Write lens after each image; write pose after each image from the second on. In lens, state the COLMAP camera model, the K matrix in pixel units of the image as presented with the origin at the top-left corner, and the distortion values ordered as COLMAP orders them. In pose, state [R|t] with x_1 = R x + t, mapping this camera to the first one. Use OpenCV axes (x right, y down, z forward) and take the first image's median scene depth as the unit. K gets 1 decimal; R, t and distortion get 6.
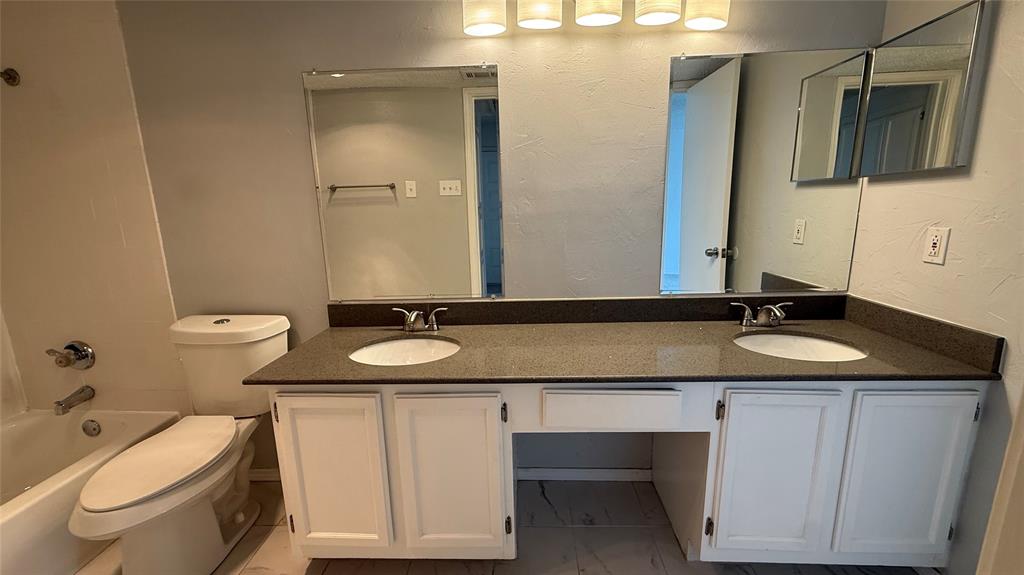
lens RADIAL K [[408.9, 0, 512.0], [0, 408.9, 287.5], [0, 0, 1]] dist [-0.000453, -0.000264]
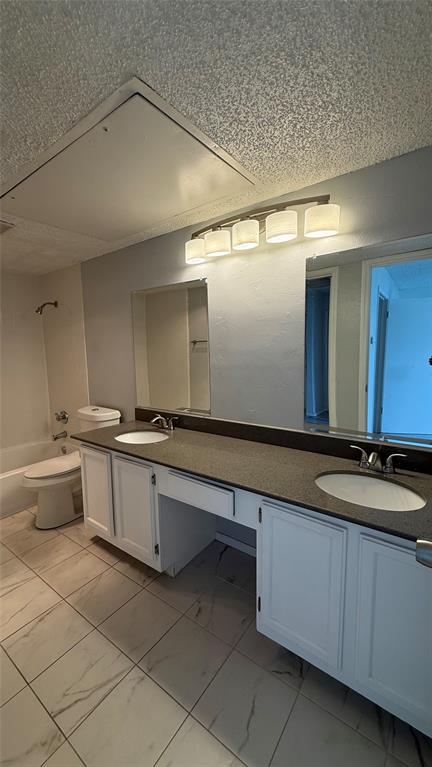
lens RADIAL K [[306.3, 0, 216.1], [0, 306.3, 381.1], [0, 0, 1]] dist [-0.000453, -0.000264]
pose [[0.827016, 0.069230, -0.557900, 0.686437], [-0.114448, 0.992340, -0.046516, -0.061754], [0.550406, 0.102320, 0.828604, 0.013010]]
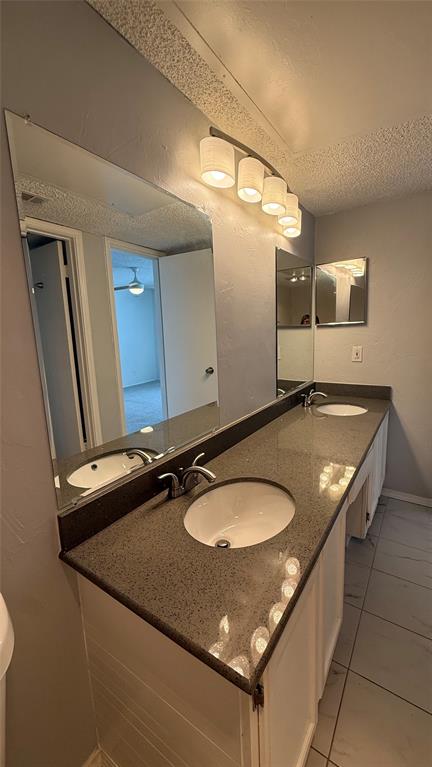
lens RADIAL K [[306.3, 0, 216.1], [0, 306.3, 381.1], [0, 0, 1]] dist [-0.000453, -0.000264]
pose [[0.526721, -0.130512, 0.839959, -0.721177], [0.192182, 0.980841, 0.031889, -0.129312], [-0.828028, 0.144629, 0.541712, 0.579695]]
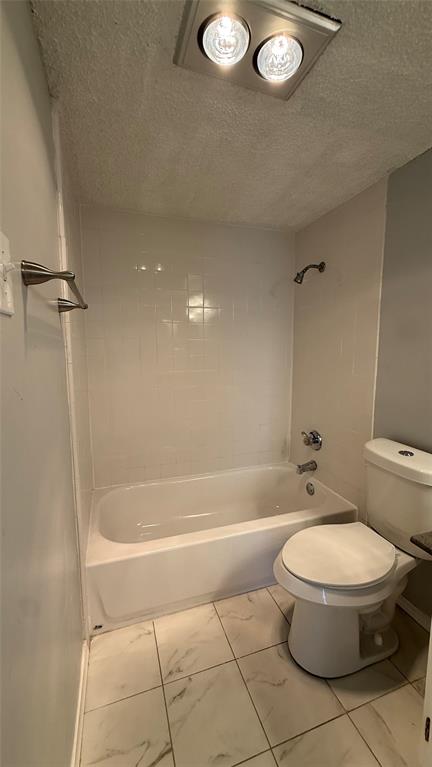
lens RADIAL K [[306.3, 0, 216.1], [0, 306.3, 381.1], [0, 0, 1]] dist [-0.000453, -0.000264]
pose [[0.352831, 0.125545, -0.927226, -0.168009], [-0.196292, 0.978838, 0.057839, -0.050575], [0.914866, 0.161600, 0.370008, 0.220812]]
